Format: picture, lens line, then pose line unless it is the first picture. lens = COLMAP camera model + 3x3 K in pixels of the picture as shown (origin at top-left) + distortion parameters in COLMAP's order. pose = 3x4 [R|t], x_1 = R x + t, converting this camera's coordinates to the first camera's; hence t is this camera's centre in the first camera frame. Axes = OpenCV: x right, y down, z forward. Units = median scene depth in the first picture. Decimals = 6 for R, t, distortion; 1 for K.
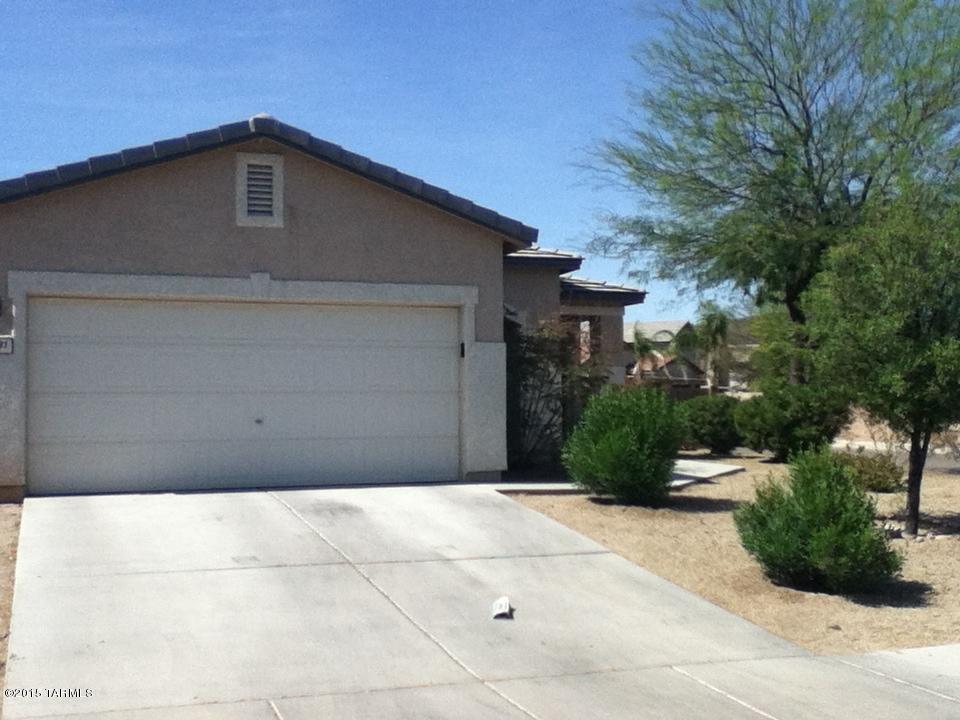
lens RADIAL K [[1170.8, 0, 480.0], [0, 1170.8, 360.0], [0, 0, 1]] dist [0.001629, -0.040701]
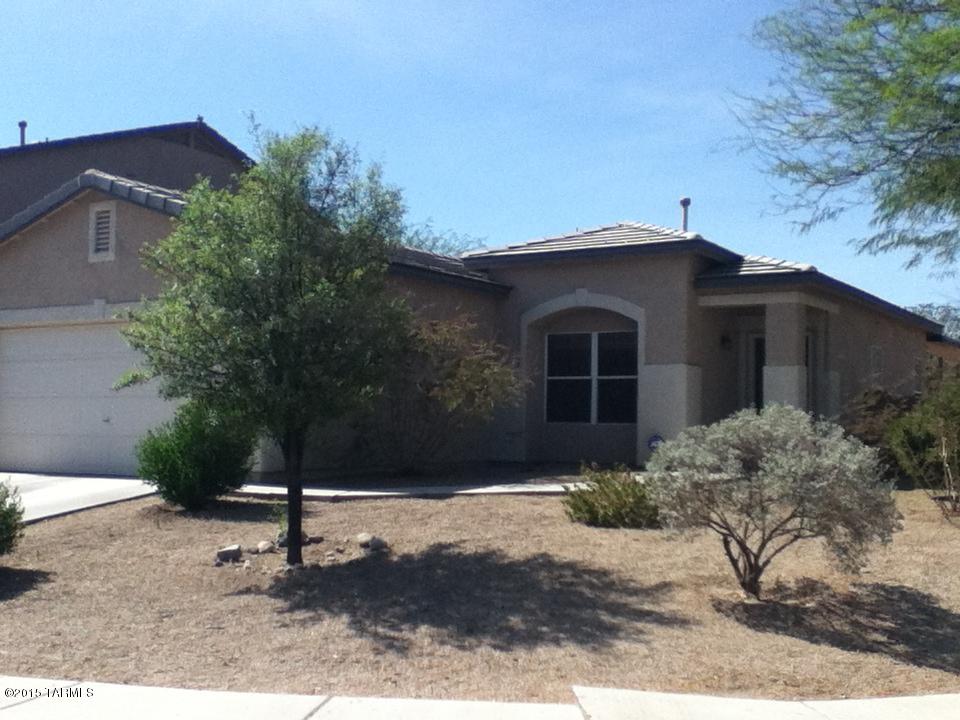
lens RADIAL K [[1170.8, 0, 480.0], [0, 1170.8, 360.0], [0, 0, 1]] dist [0.001629, -0.040701]
pose [[0.612452, -0.026861, -0.790051, 1.014877], [0.019993, 0.999629, -0.018488, 0.019556], [0.790255, -0.004473, 0.612762, 0.561393]]
